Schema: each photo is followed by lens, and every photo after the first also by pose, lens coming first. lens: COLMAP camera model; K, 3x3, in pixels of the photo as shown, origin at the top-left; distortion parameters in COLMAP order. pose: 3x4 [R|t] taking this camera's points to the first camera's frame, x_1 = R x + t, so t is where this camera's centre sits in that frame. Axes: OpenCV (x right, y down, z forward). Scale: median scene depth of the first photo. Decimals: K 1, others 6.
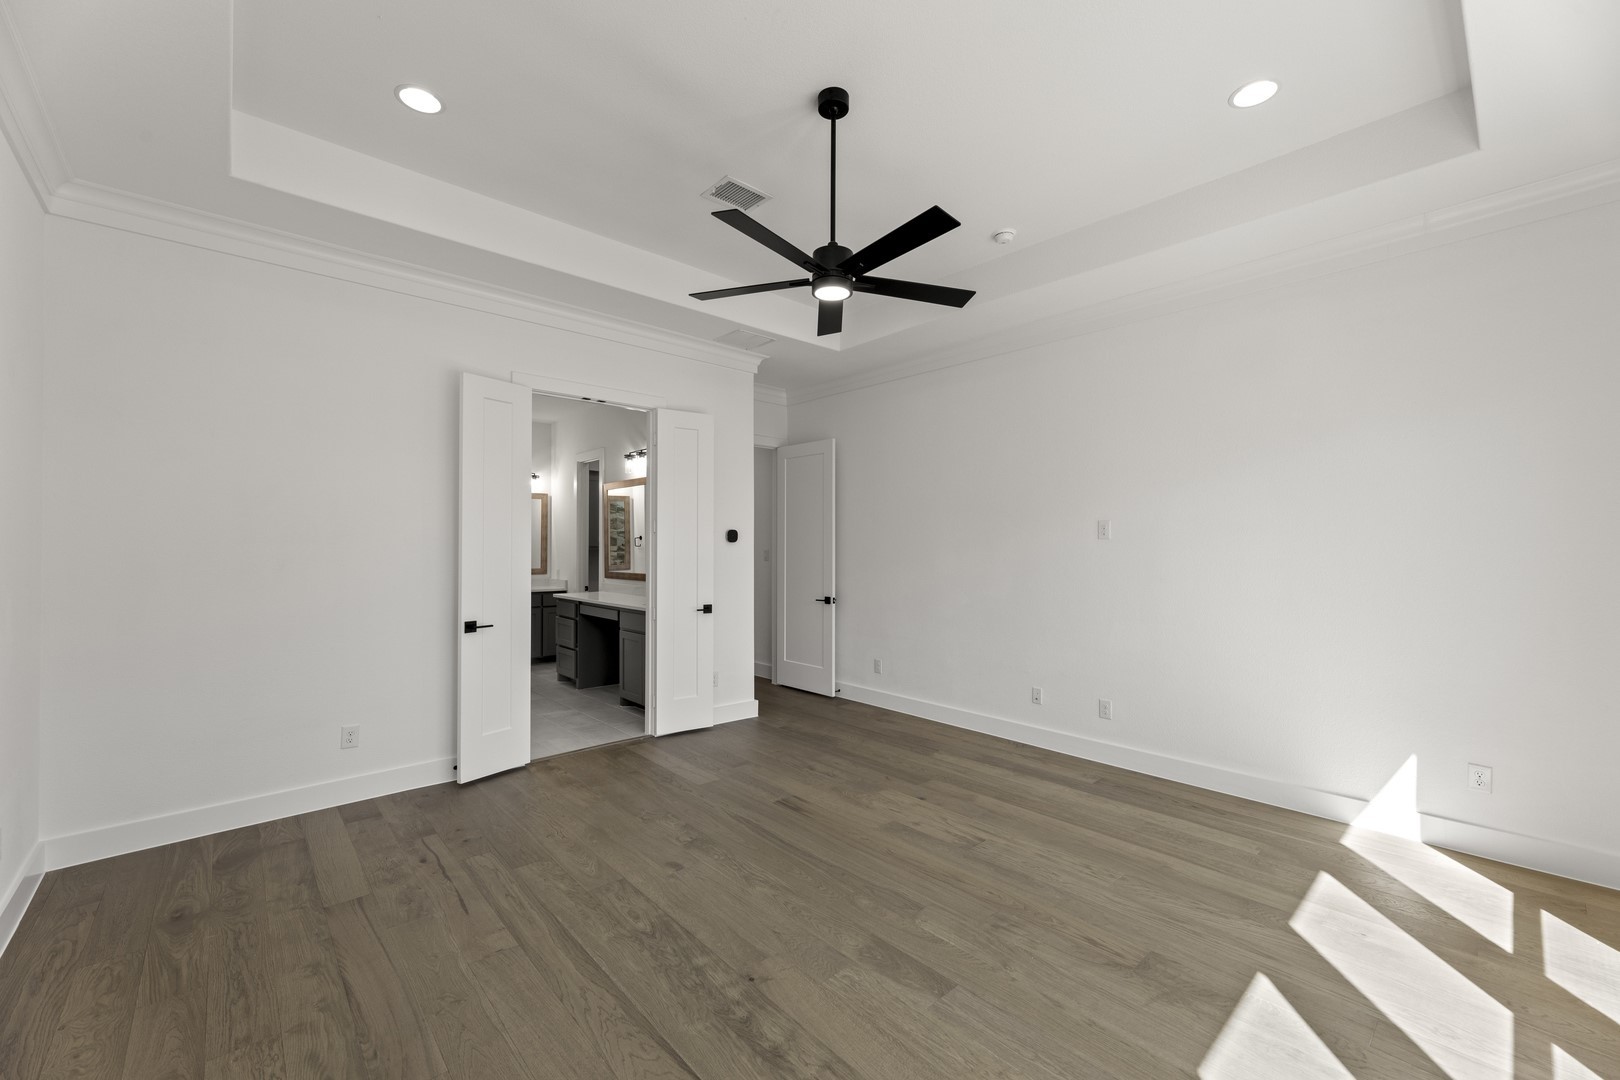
lens RADIAL K [[655.6, 0, 809.3], [0, 655.6, 543.8], [0, 0, 1]] dist [0.001841, 0.000192]
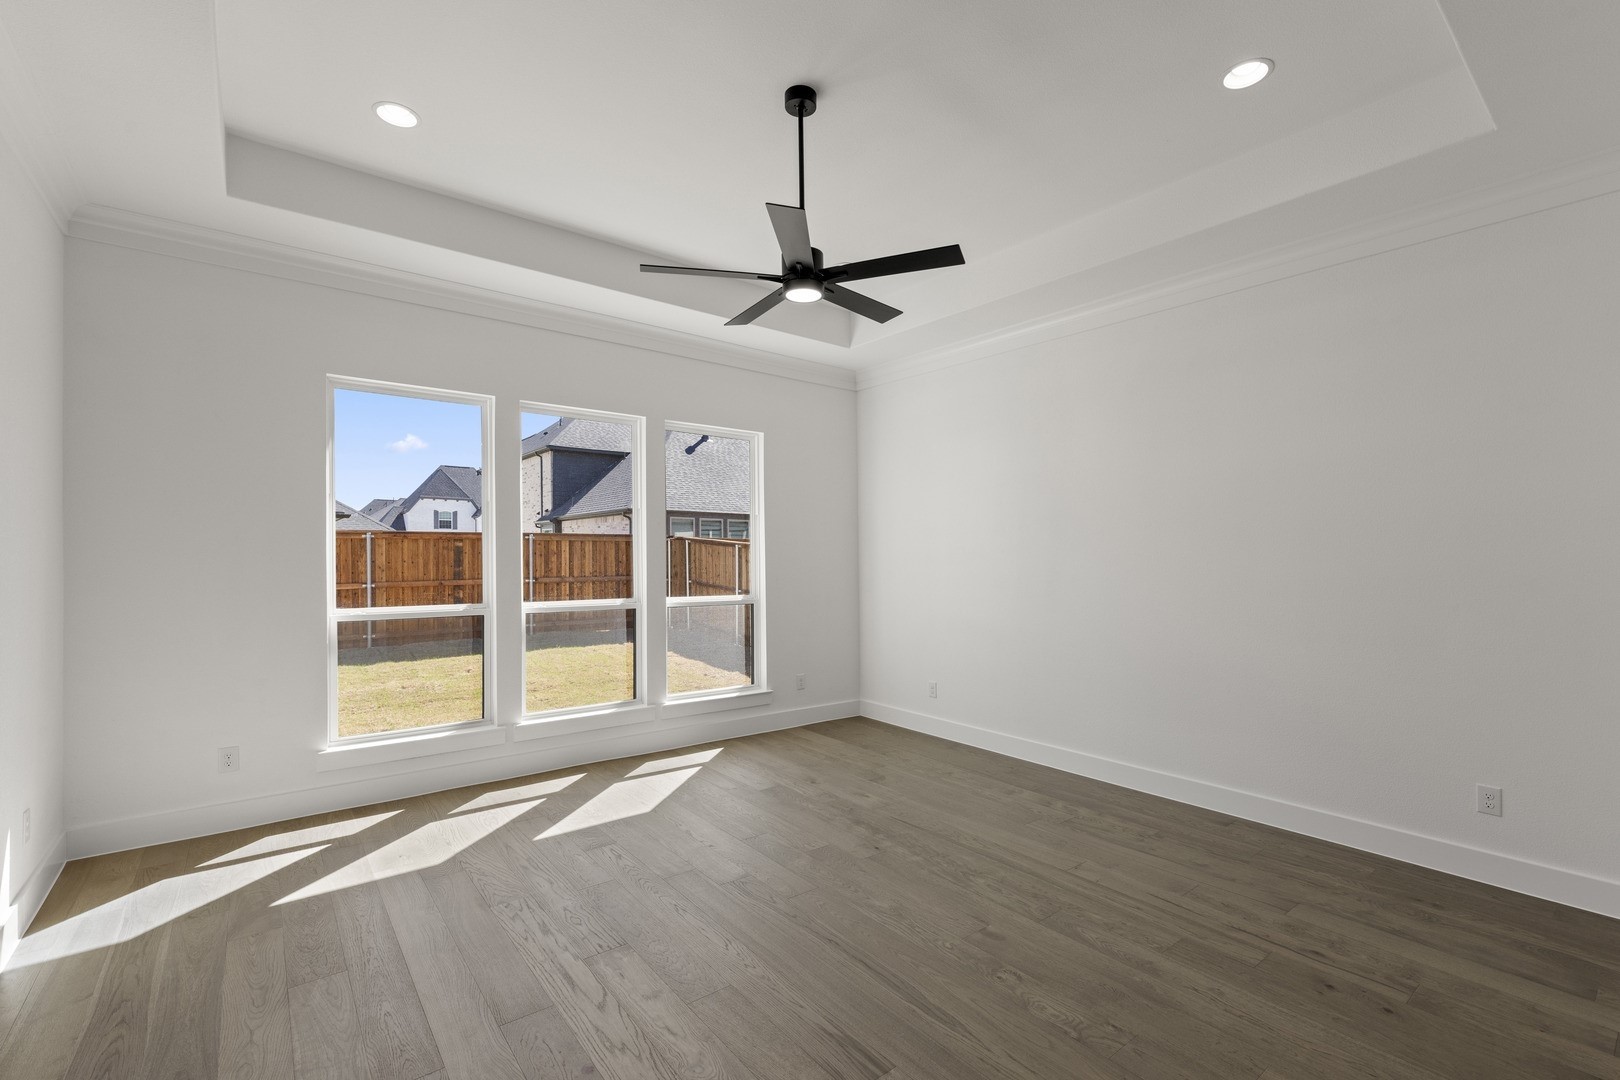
lens RADIAL K [[713.9, 0, 810.7], [0, 713.9, 549.5], [0, 0, 1]] dist [-0.000277, -0.000068]
pose [[-0.997520, -0.006565, 0.070084, -0.038609], [-0.007394, 0.999906, -0.011582, 0.009666], [-0.070001, -0.012071, -0.997474, 2.164218]]
